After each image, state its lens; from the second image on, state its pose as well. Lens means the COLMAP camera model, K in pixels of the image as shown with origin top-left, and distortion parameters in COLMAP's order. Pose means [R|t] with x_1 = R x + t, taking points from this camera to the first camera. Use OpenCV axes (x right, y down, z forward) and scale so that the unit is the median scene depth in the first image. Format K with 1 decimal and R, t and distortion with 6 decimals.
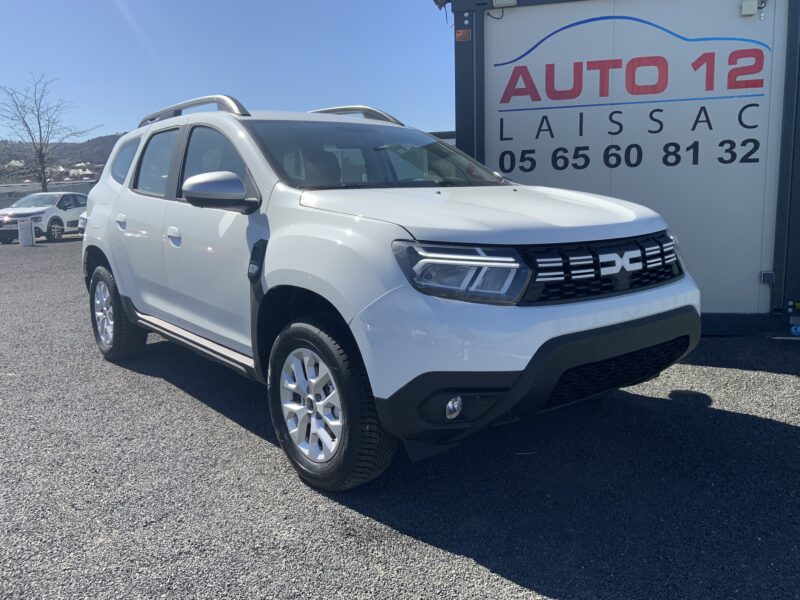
lens RADIAL K [[678.4, 0, 368.5], [0, 678.4, 309.6], [0, 0, 1]] dist [0.022808, -0.086122]
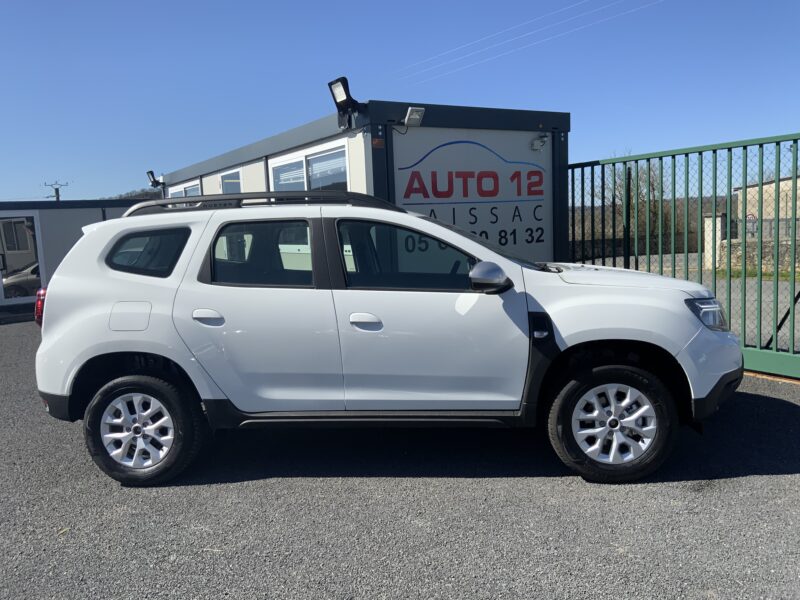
lens RADIAL K [[678.4, 0, 404.1], [0, 678.4, 298.8], [0, 0, 1]] dist [0.022808, -0.086122]
pose [[0.676271, -0.073989, 0.732927, -0.778942], [0.158405, 0.986274, -0.046596, -0.065731], [-0.719420, 0.147611, 0.678709, 0.184895]]
